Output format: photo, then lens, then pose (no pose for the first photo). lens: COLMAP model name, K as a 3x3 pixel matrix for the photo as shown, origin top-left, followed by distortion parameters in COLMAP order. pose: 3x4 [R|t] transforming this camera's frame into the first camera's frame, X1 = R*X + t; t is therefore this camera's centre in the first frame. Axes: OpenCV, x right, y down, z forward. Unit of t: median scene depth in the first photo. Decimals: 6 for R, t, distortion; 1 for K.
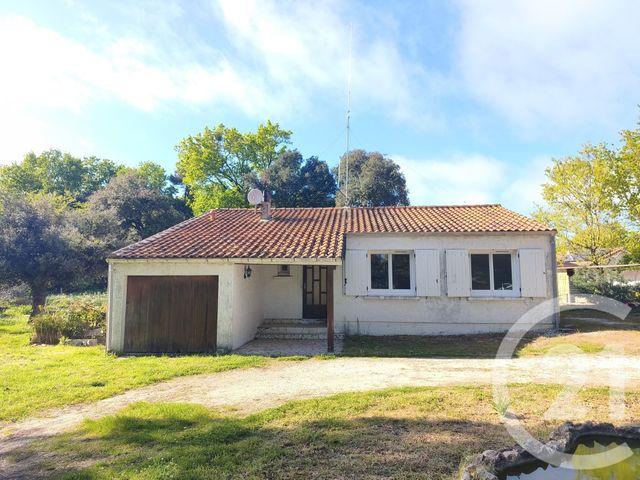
lens RADIAL K [[477.7, 0, 320.2], [0, 477.7, 233.6], [0, 0, 1]] dist [0.014214, 0.004141]
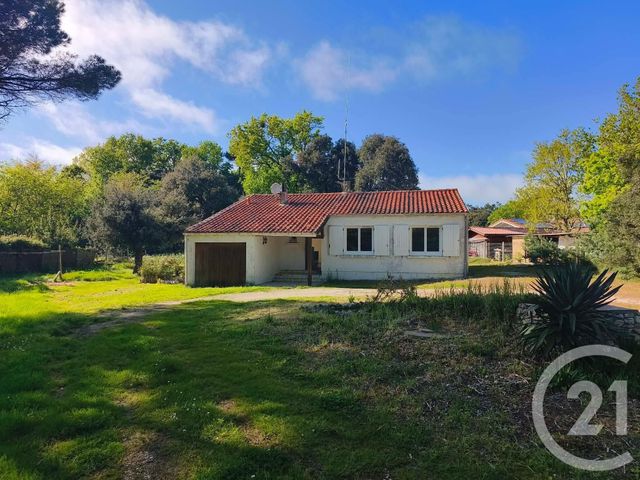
lens RADIAL K [[477.7, 0, 320.8], [0, 477.7, 245.0], [0, 0, 1]] dist [0.014214, 0.004141]
pose [[0.992923, 0.000652, -0.118762, 0.165962], [0.011246, 0.994975, 0.099491, -0.046276], [0.118230, -0.100123, 0.987926, -0.428602]]
